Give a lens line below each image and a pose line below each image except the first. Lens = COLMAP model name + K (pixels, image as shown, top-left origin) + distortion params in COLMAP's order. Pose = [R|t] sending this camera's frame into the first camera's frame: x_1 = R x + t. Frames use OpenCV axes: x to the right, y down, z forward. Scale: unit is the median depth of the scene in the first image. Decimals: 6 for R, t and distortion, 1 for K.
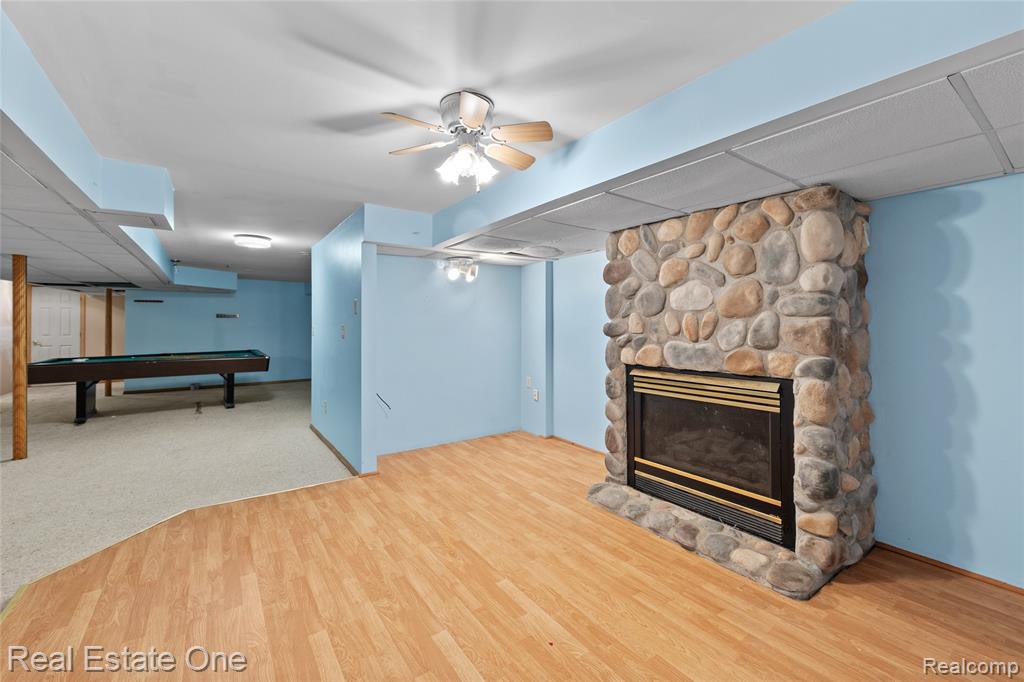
lens RADIAL K [[412.2, 0, 484.7], [0, 412.2, 312.0], [0, 0, 1]] dist [0.000145, 0.000065]
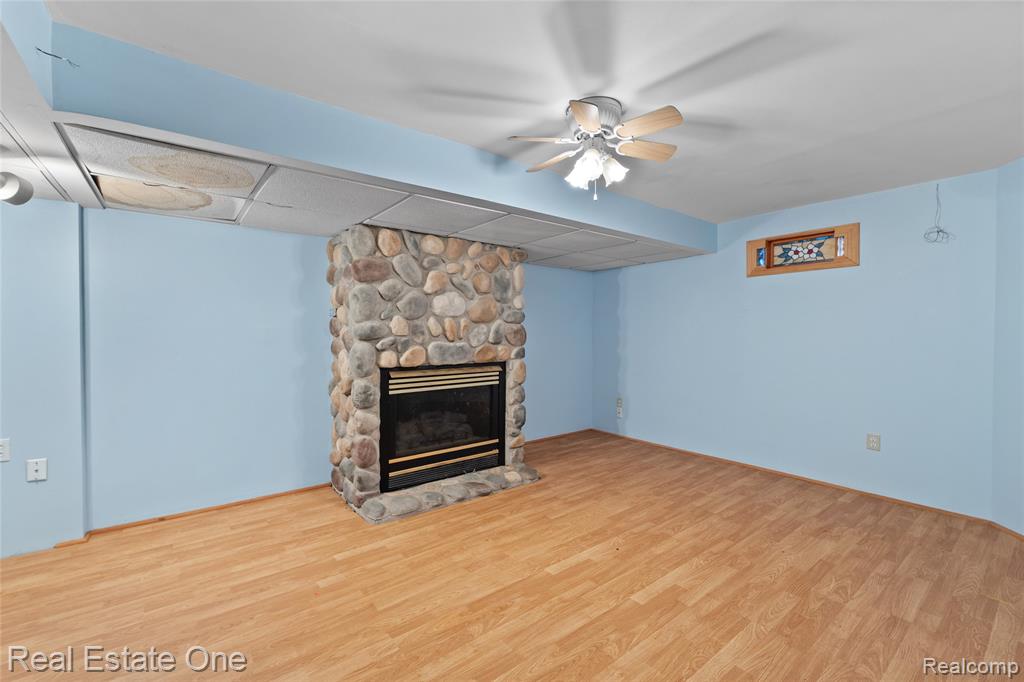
lens RADIAL K [[428.6, 0, 501.5], [0, 428.6, 334.9], [0, 0, 1]] dist [-0.003070, -0.000128]
pose [[-0.060921, -0.004030, 0.998134, -0.791216], [-0.029266, 0.999569, 0.002249, 0.044663], [-0.997713, -0.029074, -0.061013, 0.927730]]
